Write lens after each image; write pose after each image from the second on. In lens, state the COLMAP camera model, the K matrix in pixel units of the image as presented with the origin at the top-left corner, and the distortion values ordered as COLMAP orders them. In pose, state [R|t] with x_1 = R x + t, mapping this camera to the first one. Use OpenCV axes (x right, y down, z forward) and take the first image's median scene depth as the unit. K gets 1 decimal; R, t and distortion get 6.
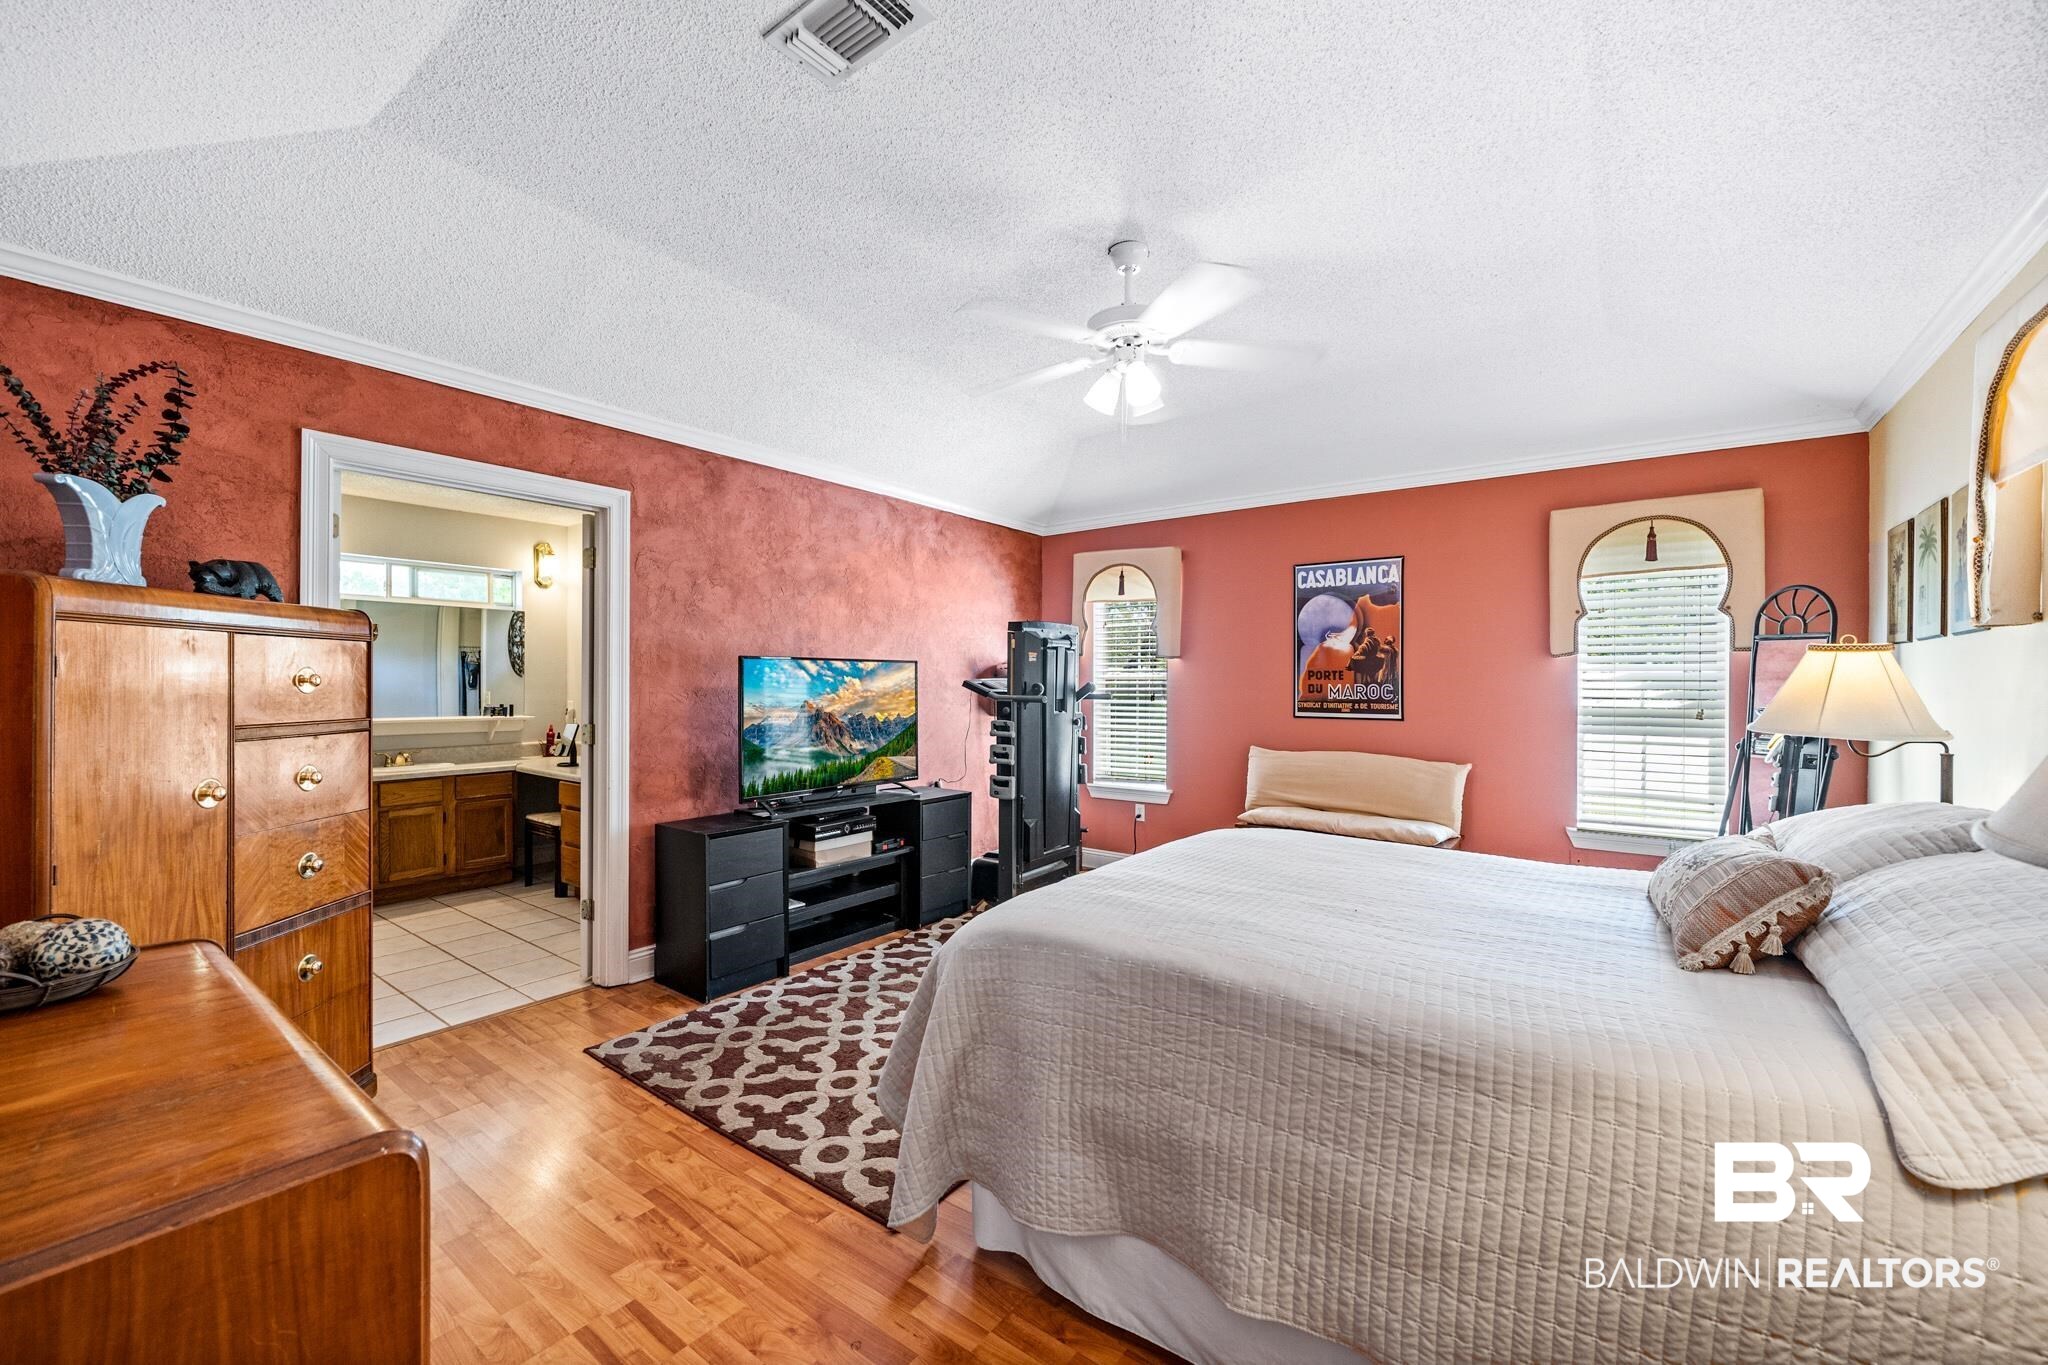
lens RADIAL K [[820.4, 0, 1021.1], [0, 820.4, 688.9], [0, 0, 1]] dist [-0.001010, -0.000055]
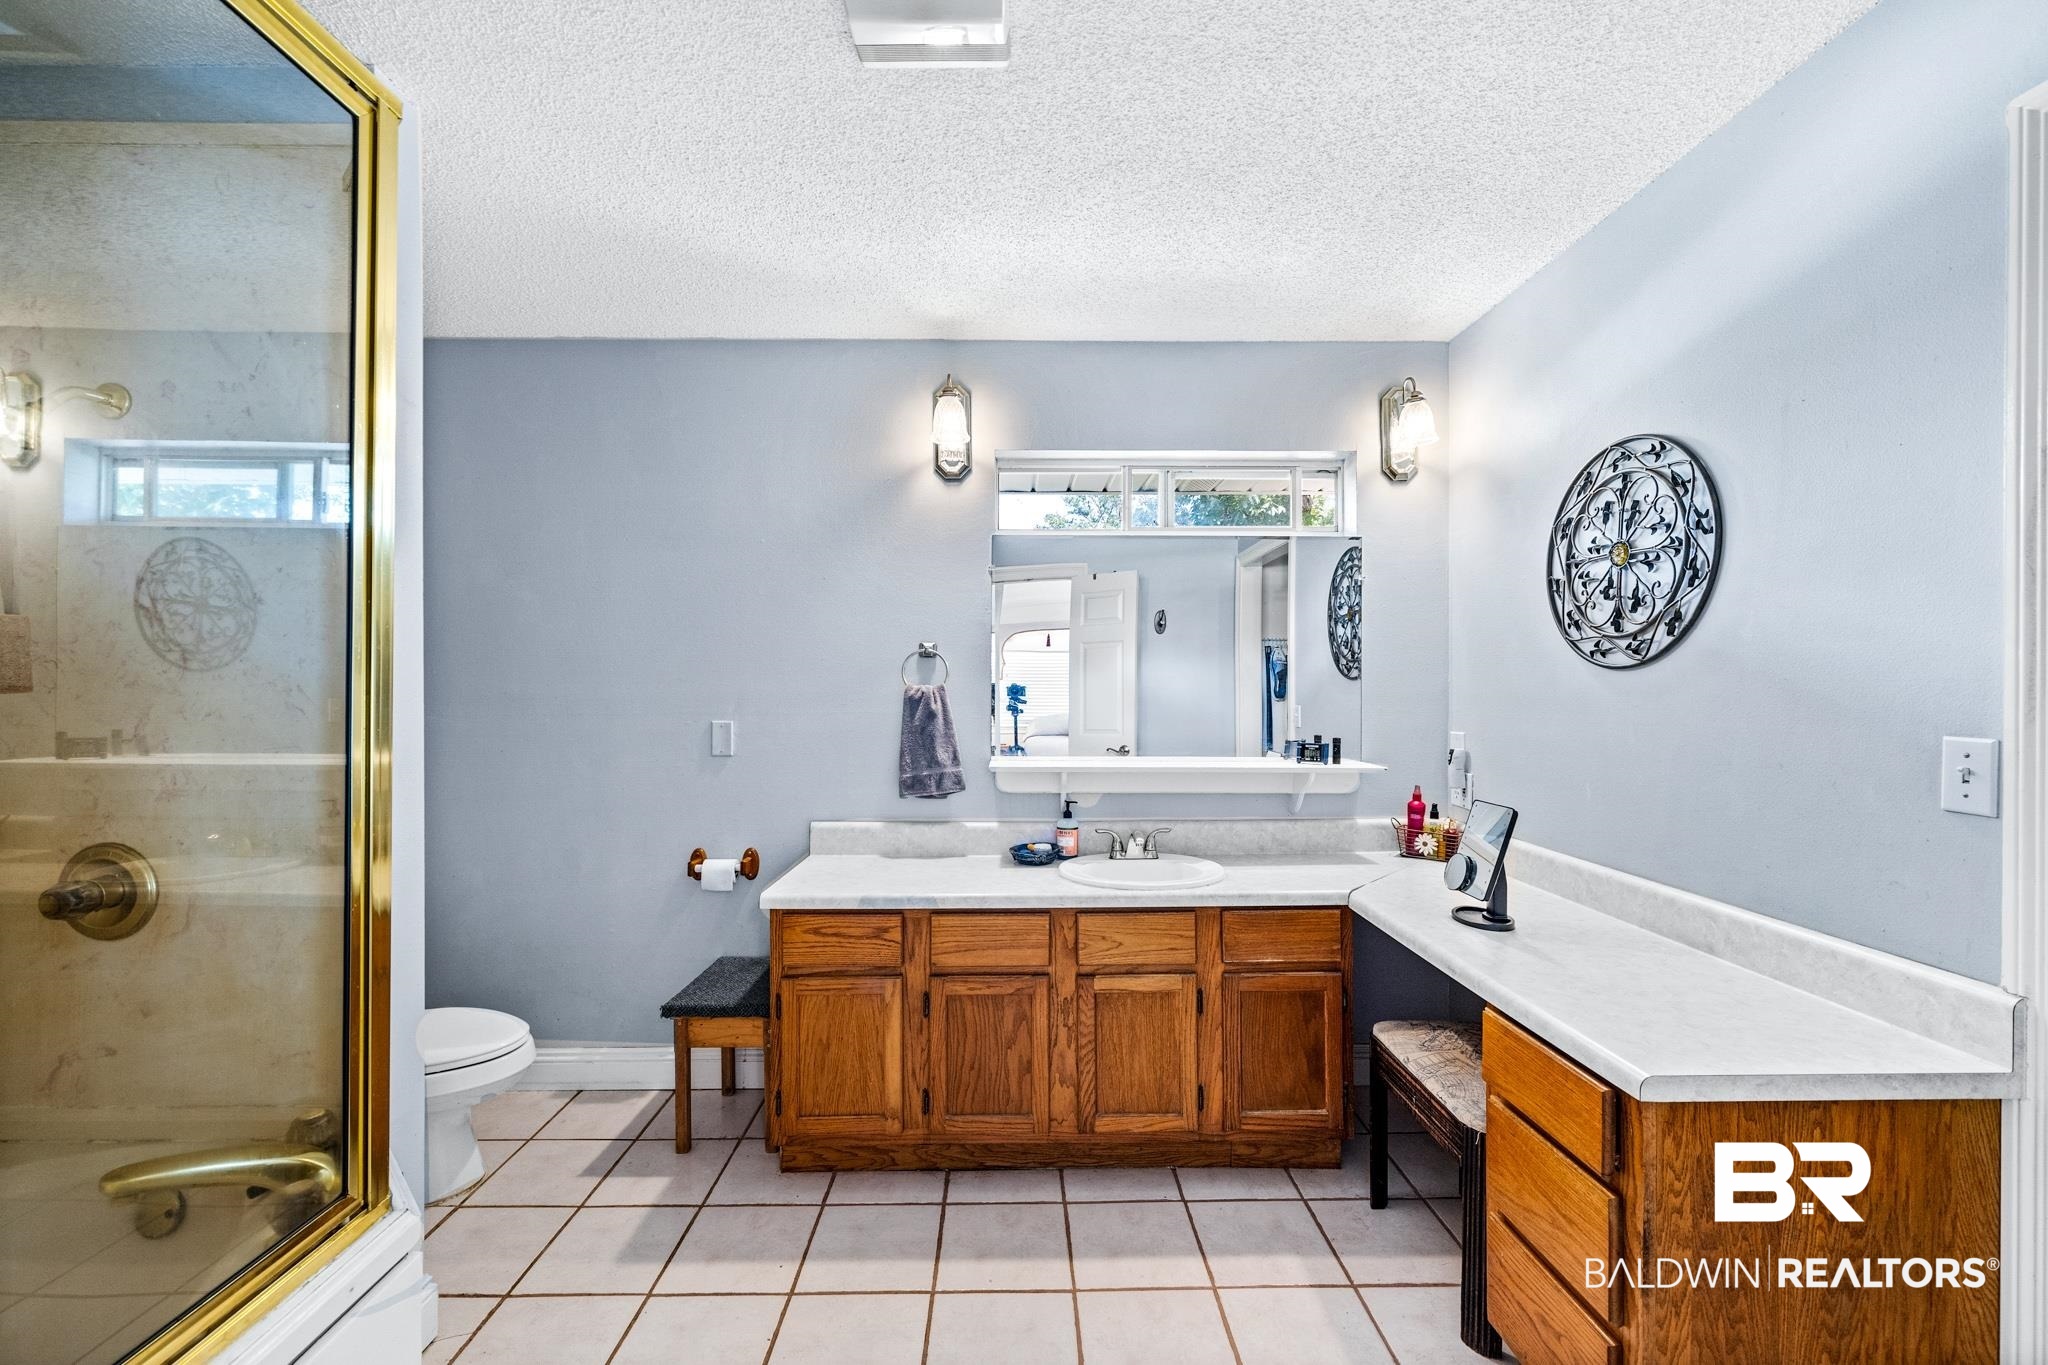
lens RADIAL K [[820.4, 0, 1021.1], [0, 820.4, 688.9], [0, 0, 1]] dist [-0.001010, -0.000055]
pose [[0.612632, -0.004134, -0.790357, -0.397973], [-0.002493, 0.999971, -0.007163, -0.005914], [0.790364, 0.006359, 0.612604, 0.628106]]
